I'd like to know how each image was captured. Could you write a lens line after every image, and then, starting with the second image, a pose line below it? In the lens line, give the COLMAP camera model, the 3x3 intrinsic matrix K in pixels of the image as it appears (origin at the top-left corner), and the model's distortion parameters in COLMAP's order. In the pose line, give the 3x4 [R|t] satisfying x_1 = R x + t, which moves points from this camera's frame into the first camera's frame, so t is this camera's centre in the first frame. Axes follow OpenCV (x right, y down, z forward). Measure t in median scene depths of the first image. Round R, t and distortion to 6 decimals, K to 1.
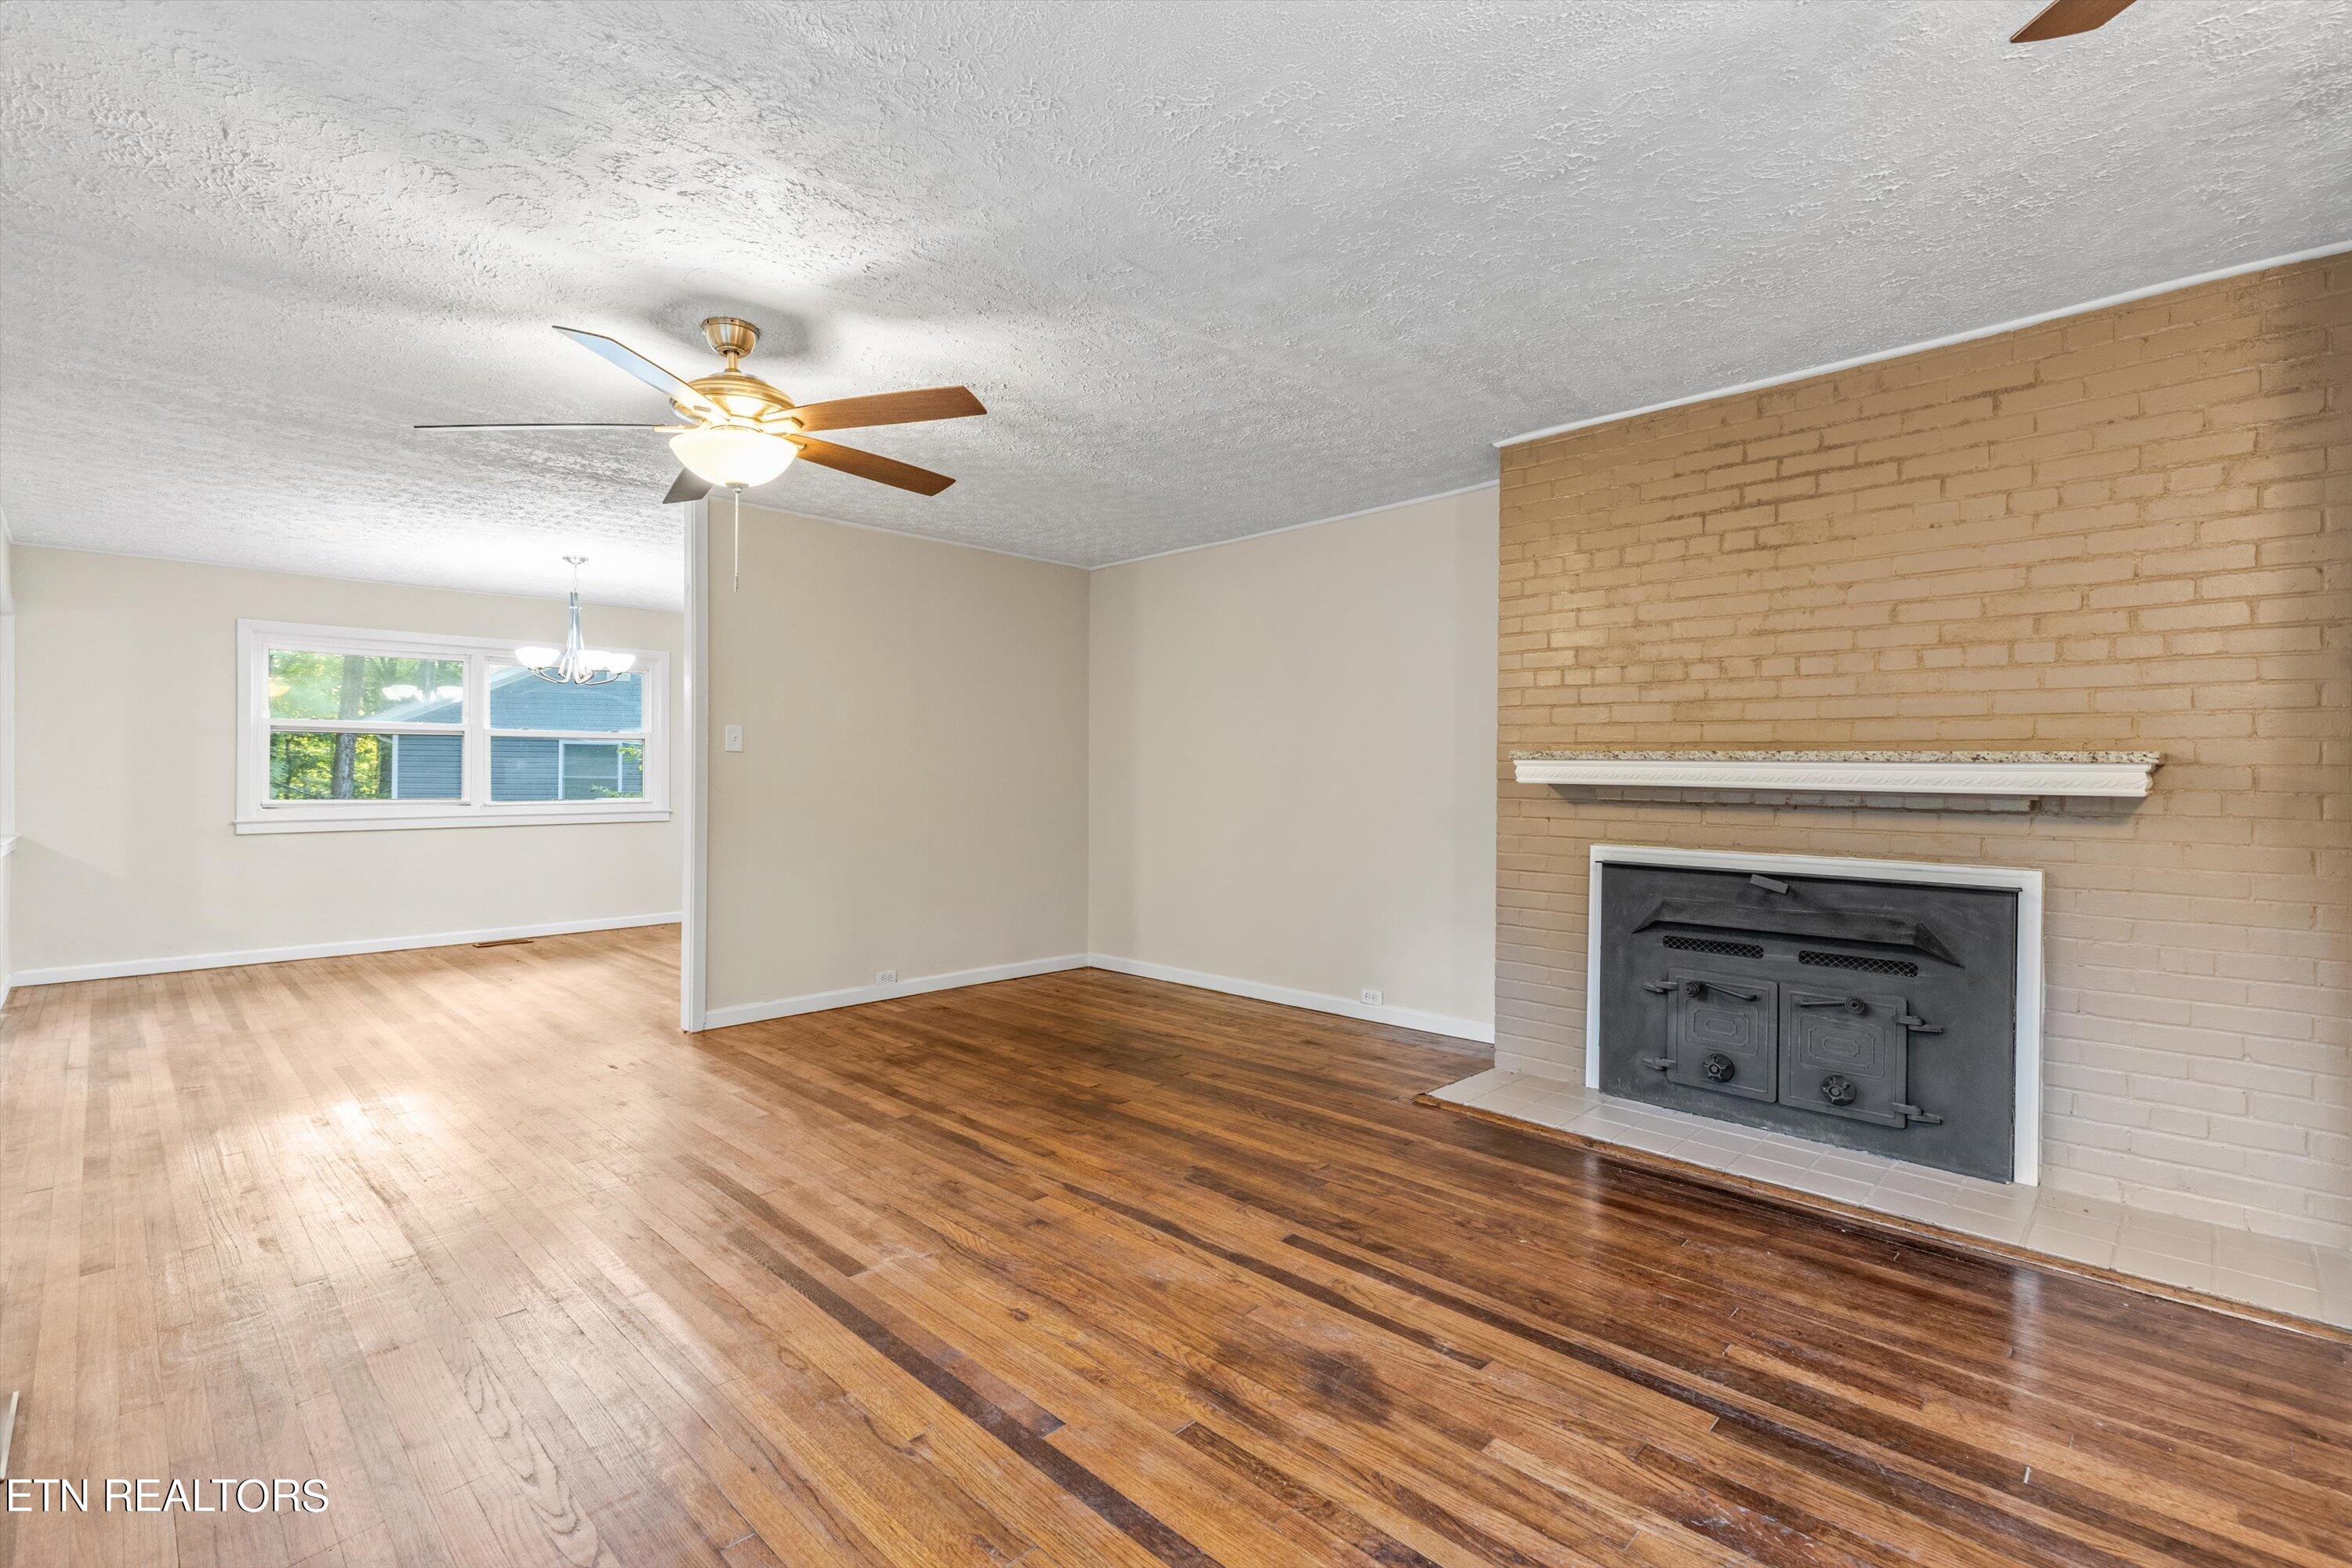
lens RADIAL K [[1053.7, 0, 1167.1], [0, 1053.7, 770.6], [0, 0, 1]] dist [0.002475, 0.000294]
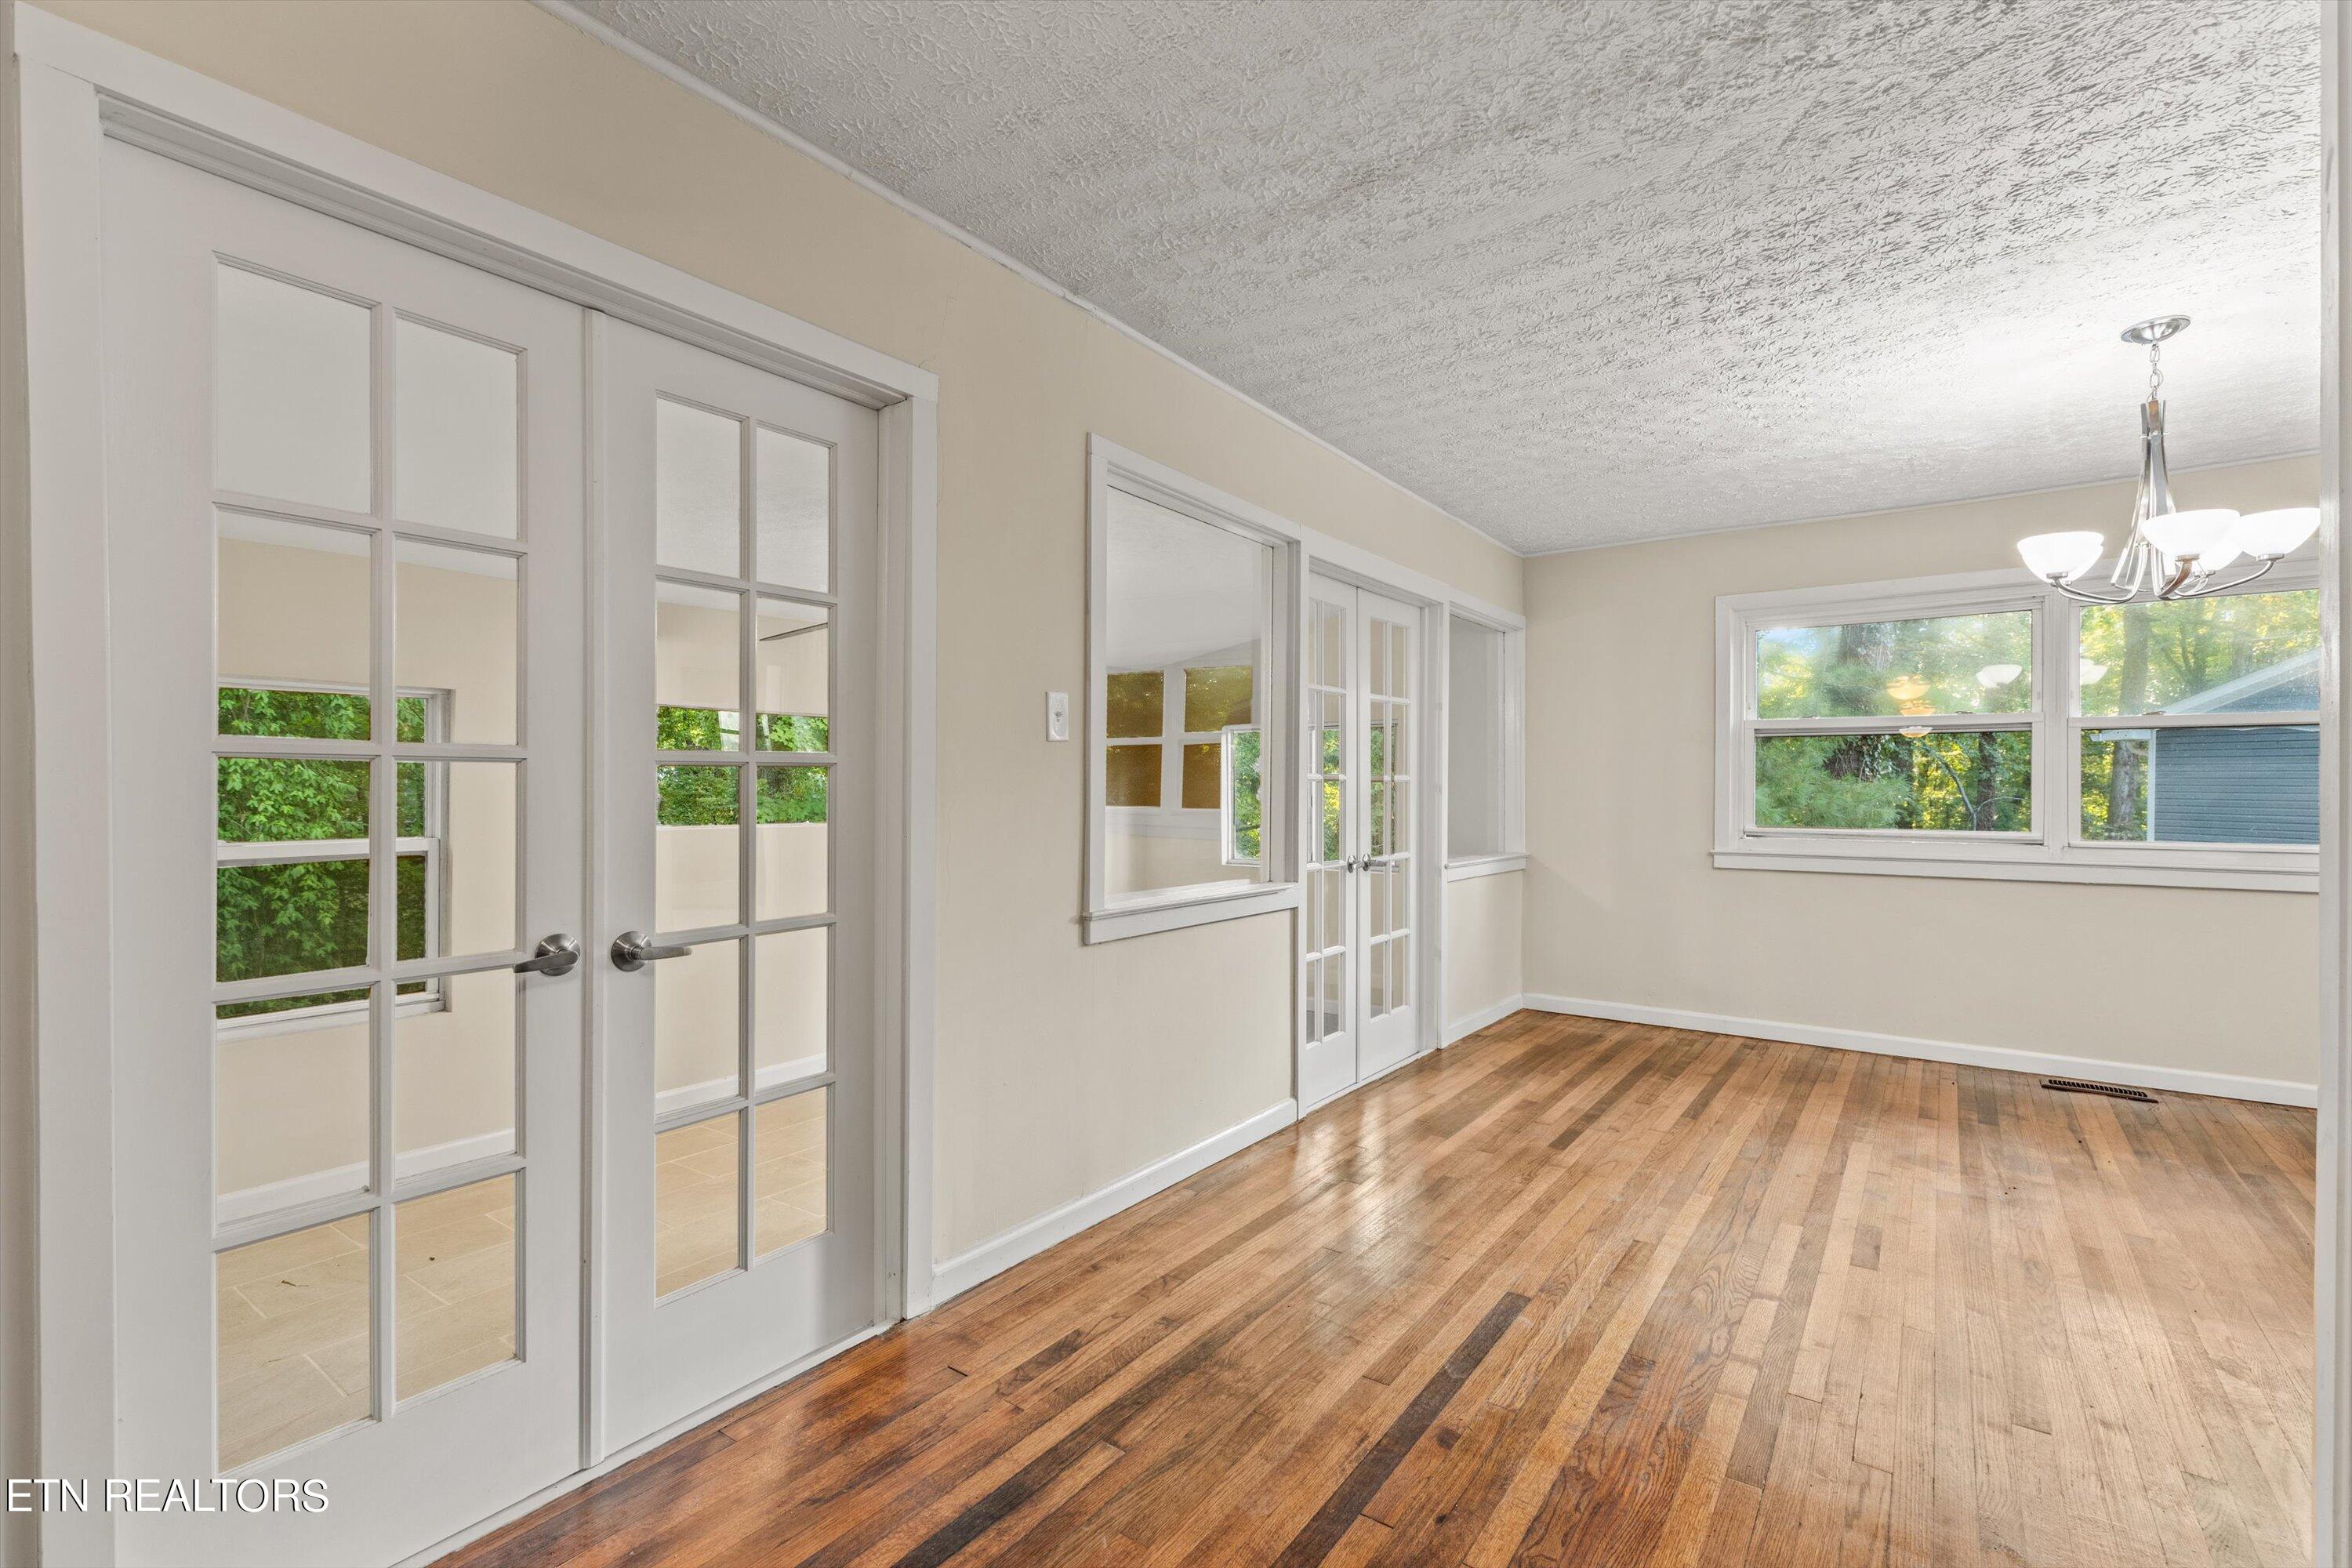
lens RADIAL K [[1046.4, 0, 1167.8], [0, 1046.4, 778.5], [0, 0, 1]] dist [0.003726, -0.000372]
pose [[0.147772, -0.012607, -0.988941, -0.296628], [0.001043, 0.999920, -0.012591, 0.004479], [0.989021, 0.000829, 0.147773, 0.894181]]
